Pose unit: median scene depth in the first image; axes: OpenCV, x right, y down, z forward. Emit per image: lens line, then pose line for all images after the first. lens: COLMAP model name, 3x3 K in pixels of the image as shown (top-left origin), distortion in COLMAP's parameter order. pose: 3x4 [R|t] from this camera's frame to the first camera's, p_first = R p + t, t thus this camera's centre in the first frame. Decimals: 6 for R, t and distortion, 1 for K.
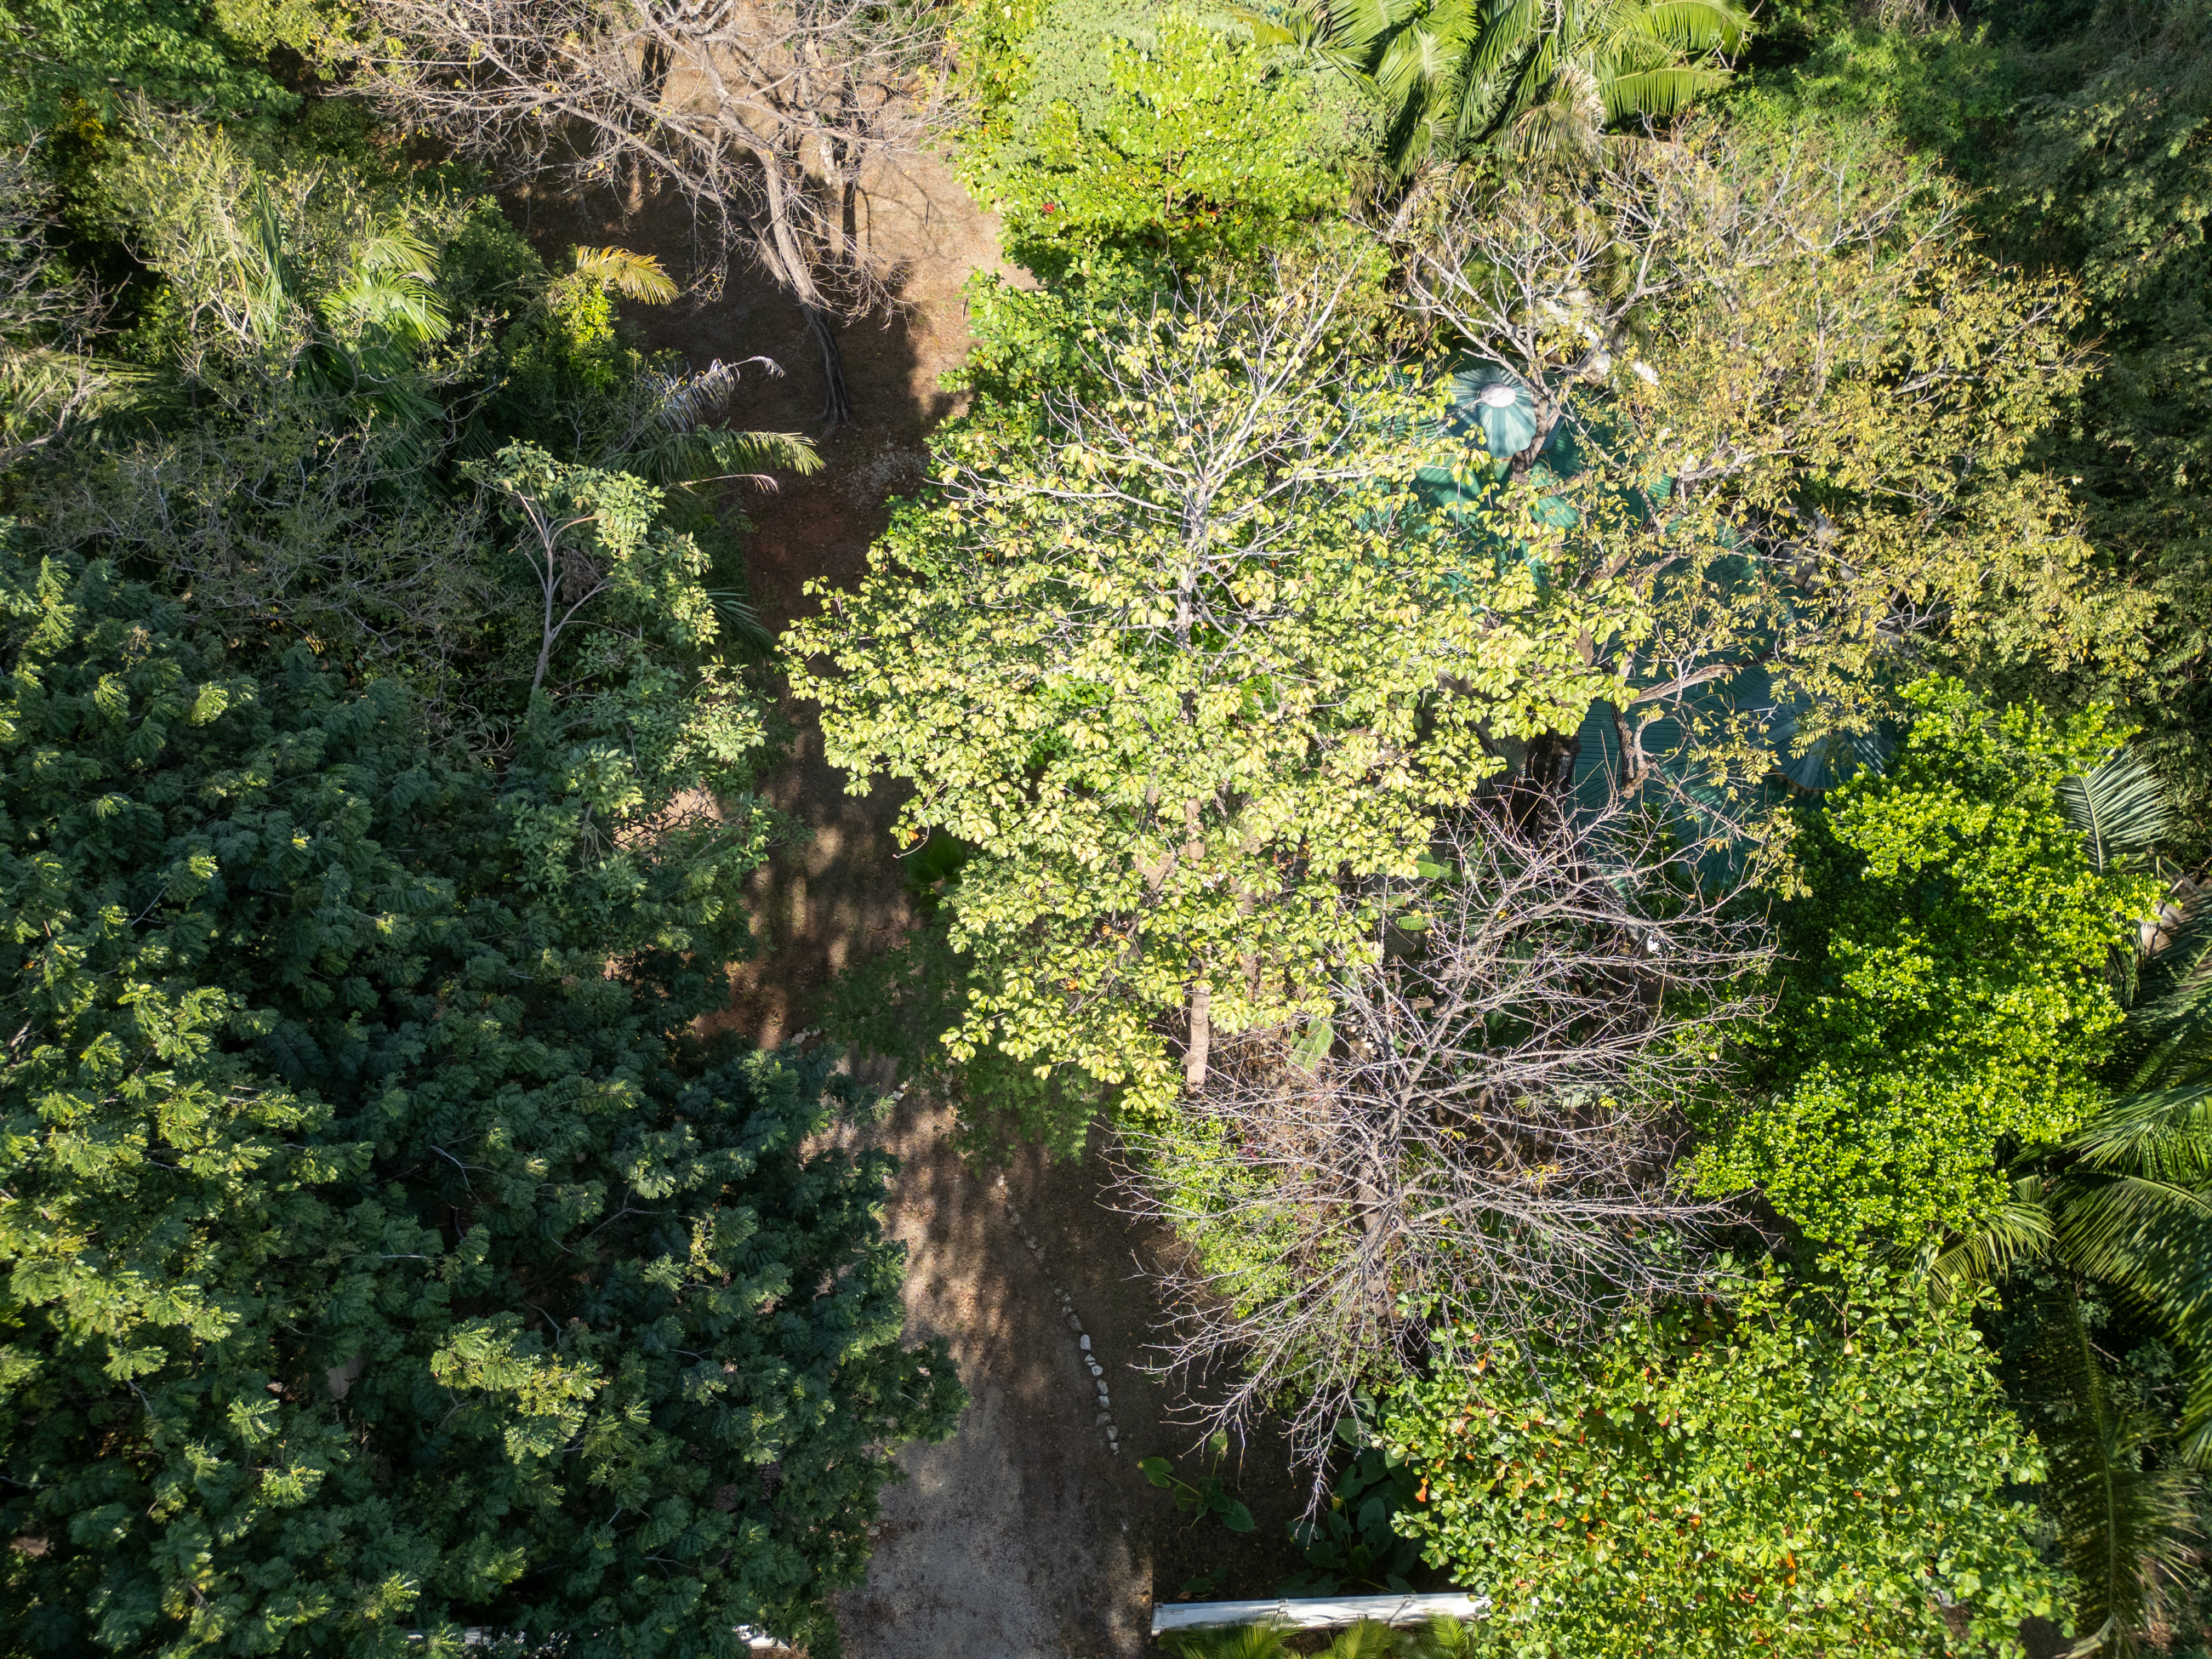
lens RADIAL K [[1558.5, 0, 1104.8], [0, 1558.5, 813.3], [0, 0, 1]] dist [0.048030, -0.042367]
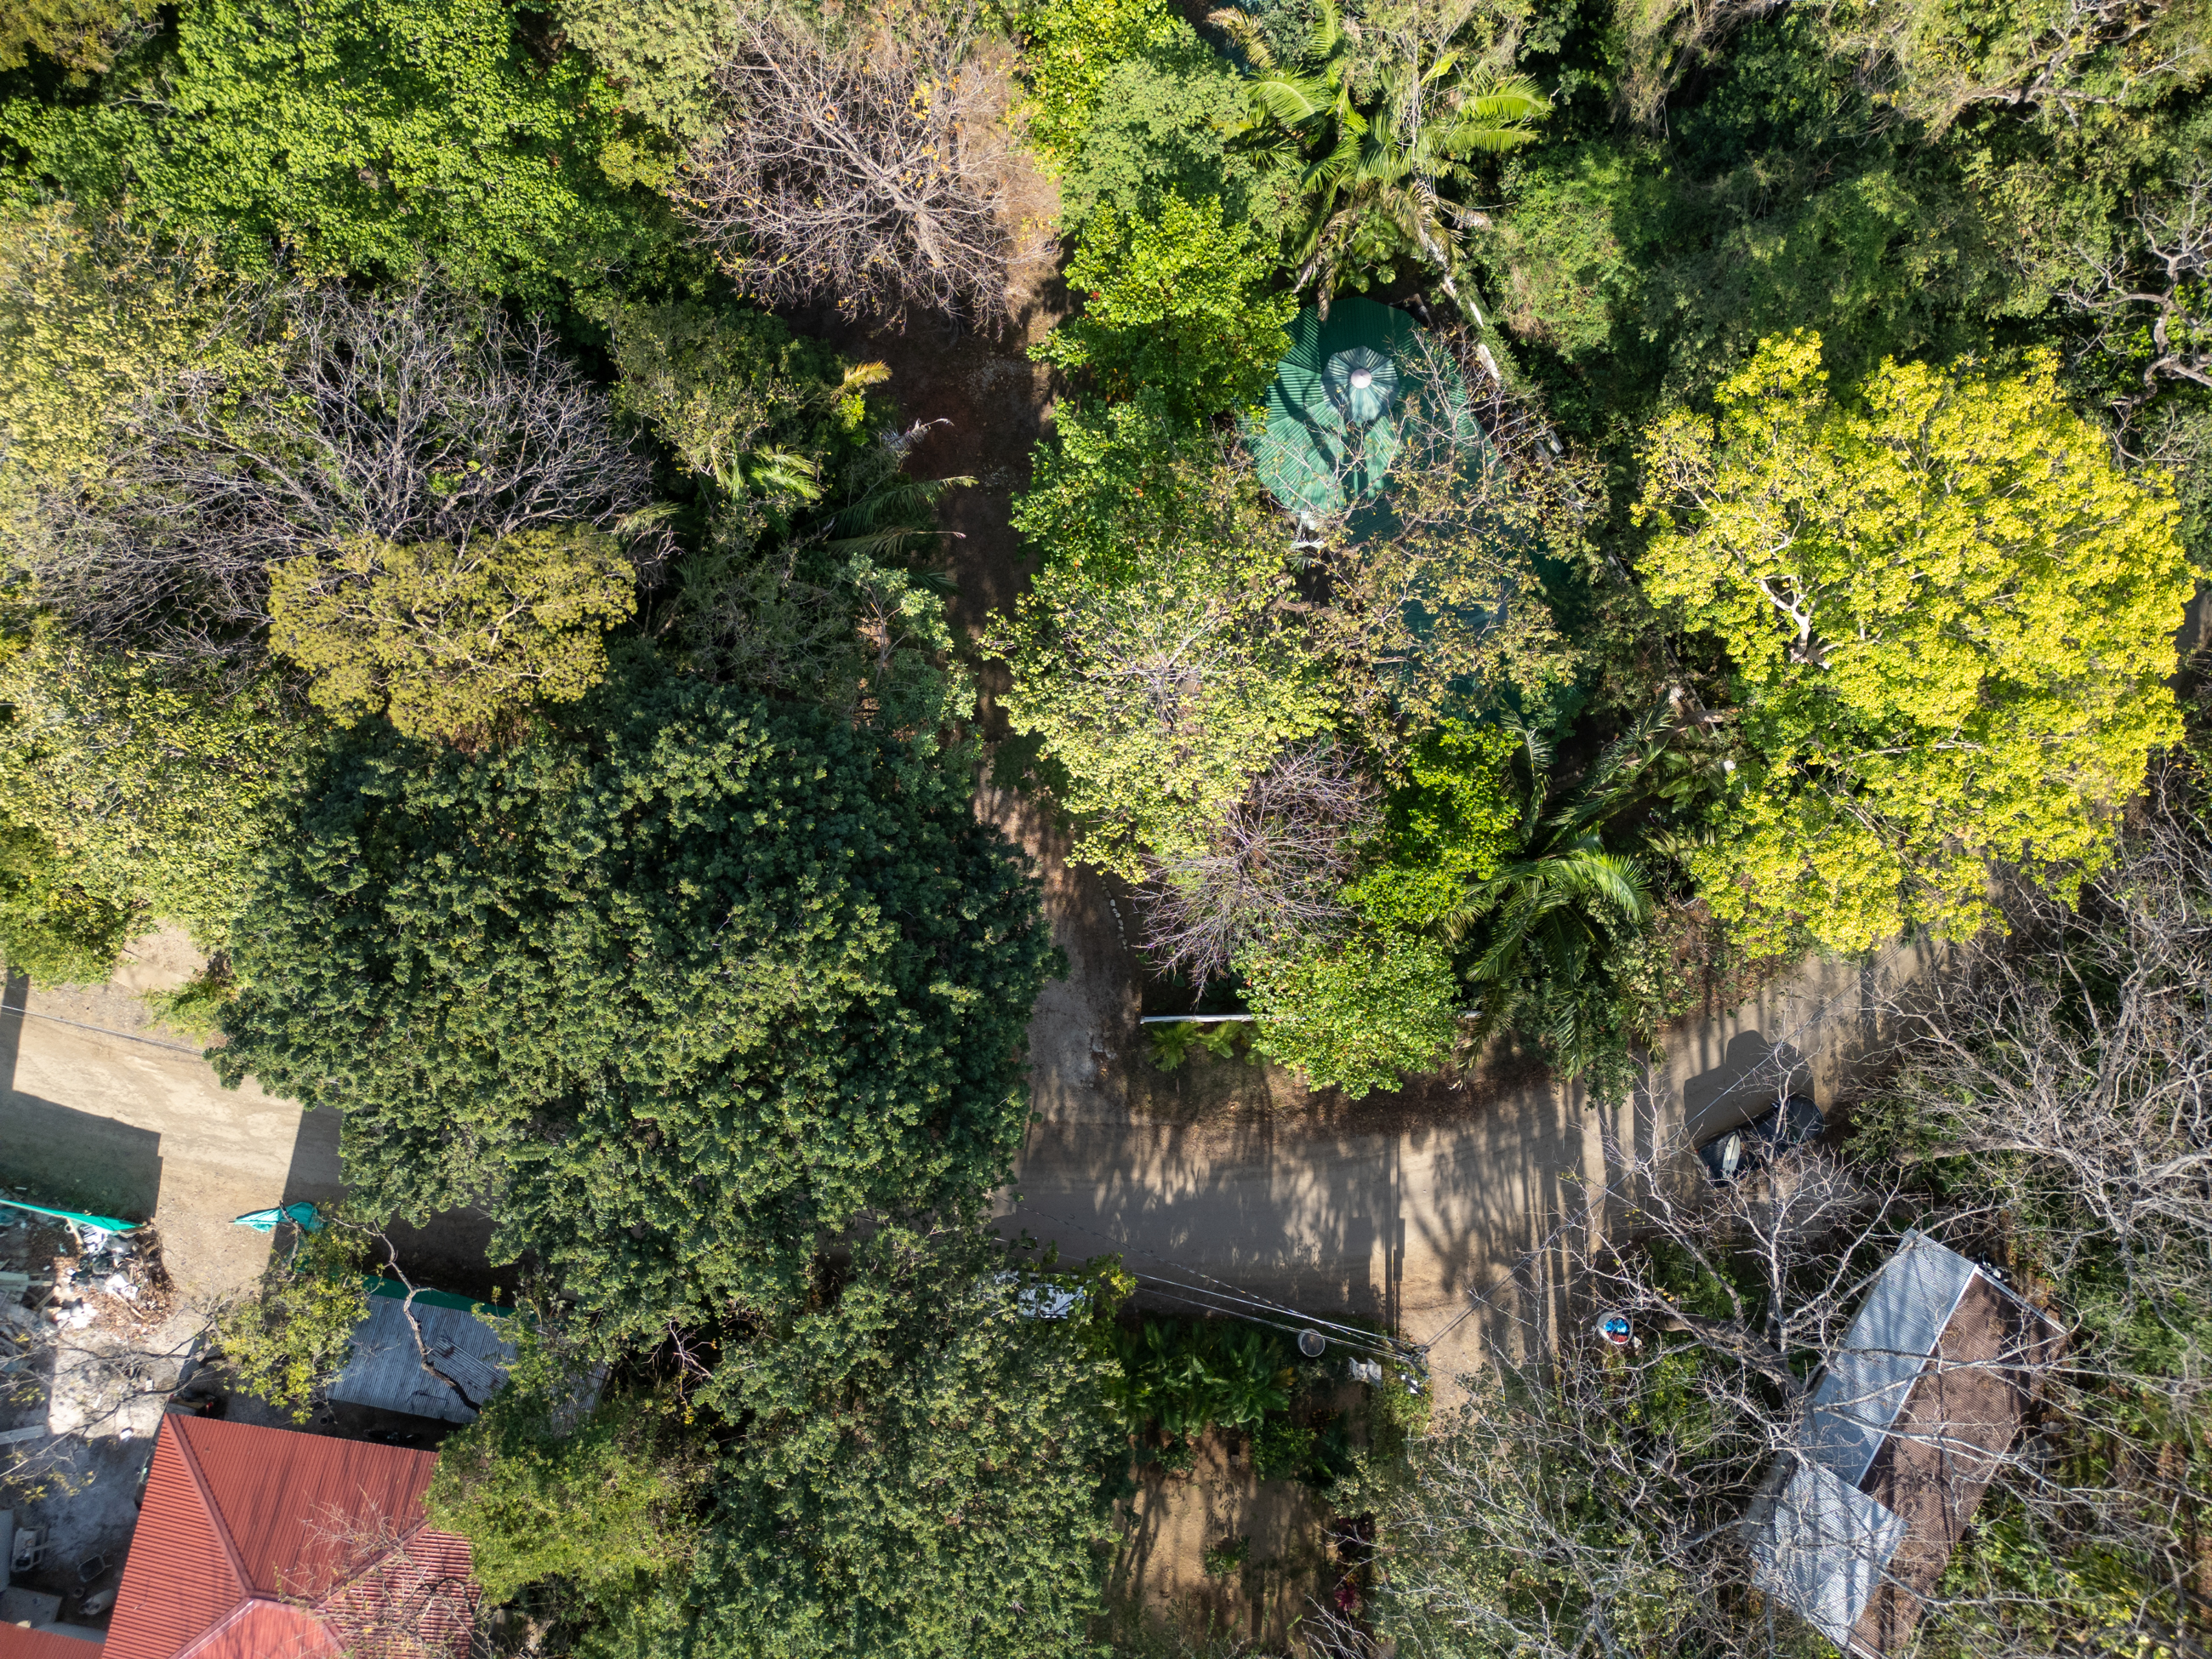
lens RADIAL K [[1558.5, 0, 1106.0], [0, 1558.5, 834.5], [0, 0, 1]] dist [0.048030, -0.042367]
pose [[0.999885, 0.012086, -0.009210, -0.004991], [-0.007068, 0.906488, 0.422172, -0.992976], [0.013451, -0.422058, 0.906469, -1.385476]]
